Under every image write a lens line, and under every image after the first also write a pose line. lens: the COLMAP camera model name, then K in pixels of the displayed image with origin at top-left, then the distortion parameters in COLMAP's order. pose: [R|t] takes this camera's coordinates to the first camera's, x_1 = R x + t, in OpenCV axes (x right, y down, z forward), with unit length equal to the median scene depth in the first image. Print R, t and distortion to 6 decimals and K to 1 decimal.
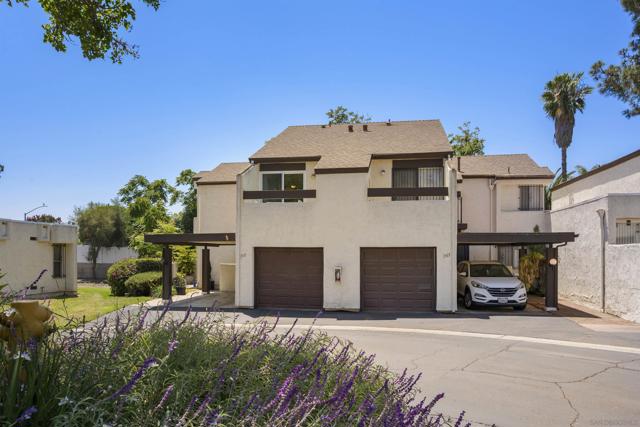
lens RADIAL K [[488.7, 0, 320.0], [0, 488.7, 213.5], [0, 0, 1]] dist [-0.000026, 0.000612]
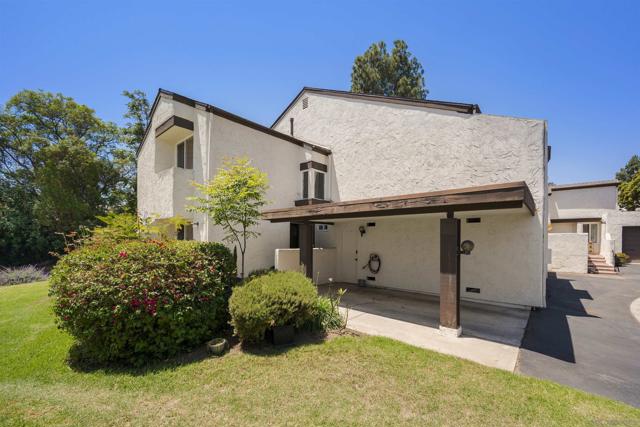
lens RADIAL K [[258.9, 0, 320.8], [0, 258.9, 233.9], [0, 0, 1]] dist [0.000521, -0.000069]
pose [[0.505570, 0.013102, 0.862686, -0.649303], [-0.075721, 0.996700, 0.029239, 0.093923], [-0.859456, -0.080106, 0.504894, 1.074462]]
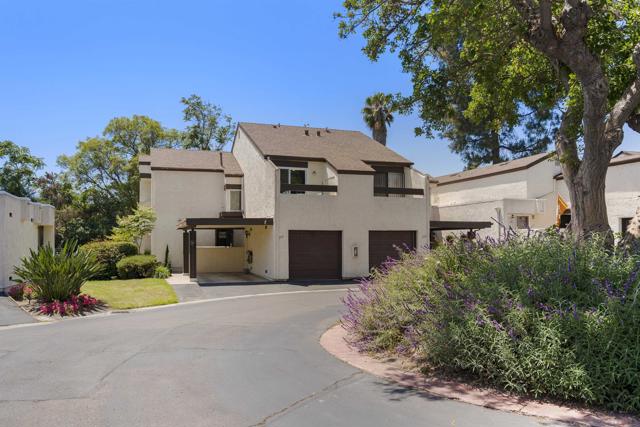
lens RADIAL K [[497.0, 0, 320.0], [0, 497.0, 213.5], [0, 0, 1]] dist [0.041663, 0.000536]
pose [[0.870764, 0.021693, 0.491222, -0.671355], [-0.035820, 0.999170, 0.019372, 0.000024], [-0.490395, -0.034464, 0.870819, -0.117243]]
